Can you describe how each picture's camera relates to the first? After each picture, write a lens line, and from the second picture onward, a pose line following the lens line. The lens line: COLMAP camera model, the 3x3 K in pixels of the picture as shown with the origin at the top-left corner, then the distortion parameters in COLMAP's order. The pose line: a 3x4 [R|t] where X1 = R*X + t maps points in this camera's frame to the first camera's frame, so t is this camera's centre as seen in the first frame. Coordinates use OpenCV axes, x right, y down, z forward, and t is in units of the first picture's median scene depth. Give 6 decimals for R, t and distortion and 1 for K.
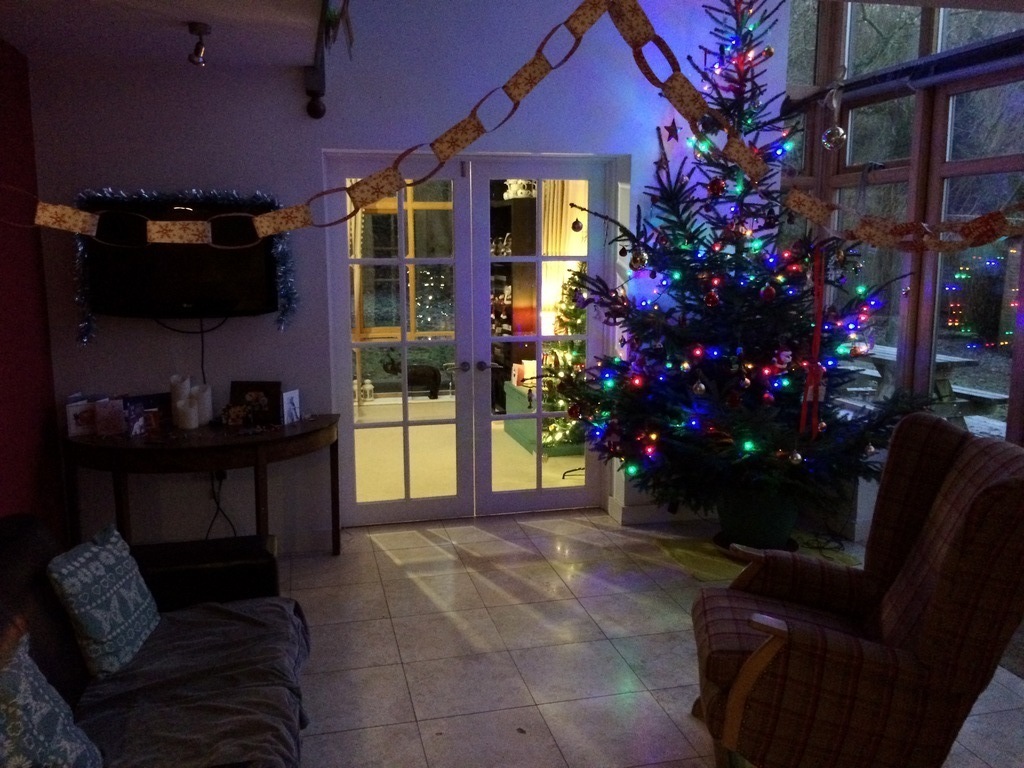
lens RADIAL K [[885.2, 0, 513.3], [0, 885.2, 386.2], [0, 0, 1]] dist [0.019225, -0.001050]
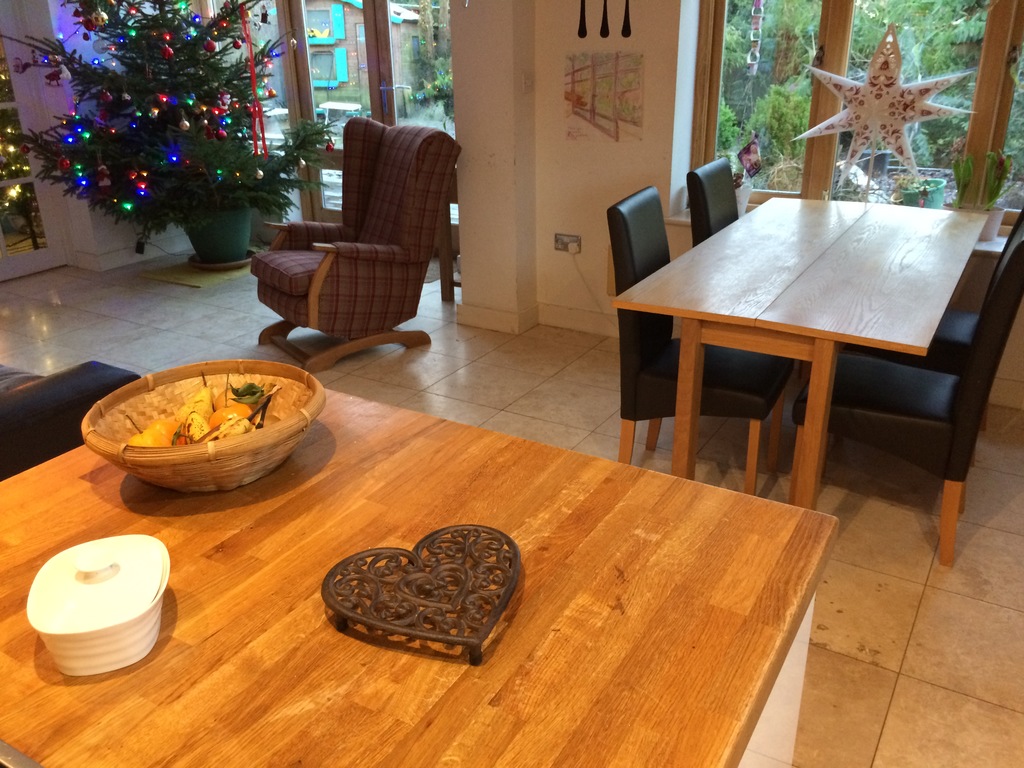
lens RADIAL K [[885.2, 0, 509.9], [0, 885.2, 379.3], [0, 0, 1]] dist [0.019225, -0.001050]
pose [[0.703334, -0.274537, 0.655707, -0.370883], [0.127277, 0.956142, 0.263803, 0.068517], [-0.699373, -0.102085, 0.707429, -0.259459]]
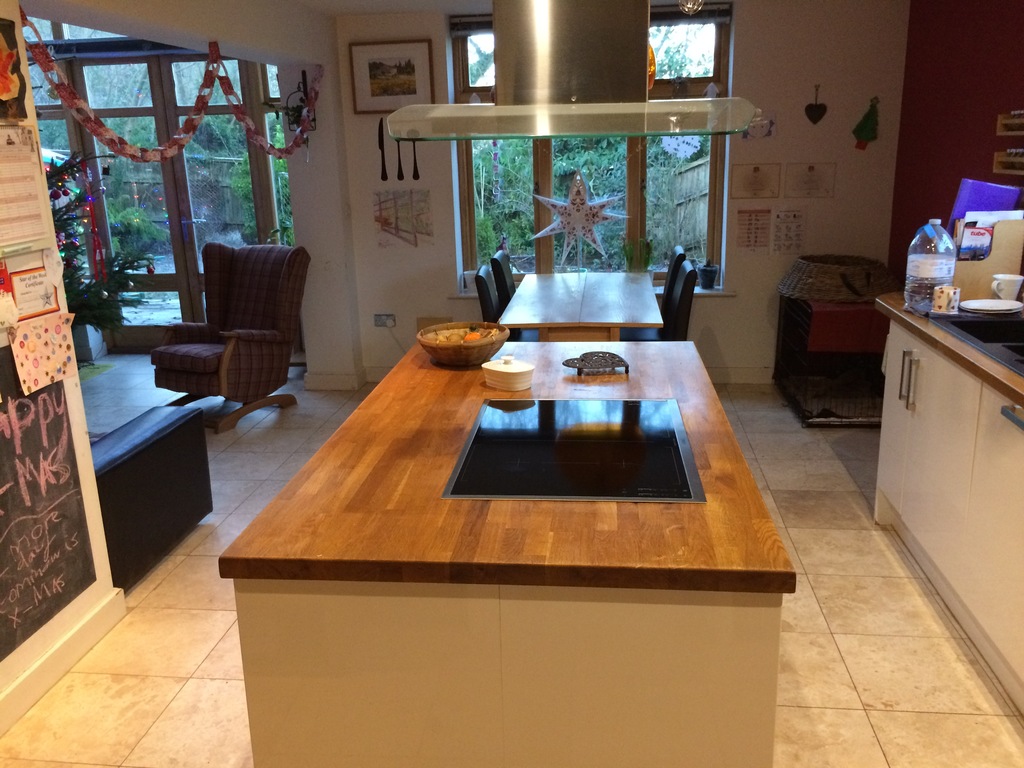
lens RADIAL K [[885.2, 0, 513.6], [0, 885.2, 385.6], [0, 0, 1]] dist [0.019225, -0.001050]
pose [[0.339333, -0.255311, 0.905356, -0.911958], [0.177552, 0.962546, 0.204892, 0.038825], [-0.923758, 0.091221, 0.371954, -0.287541]]
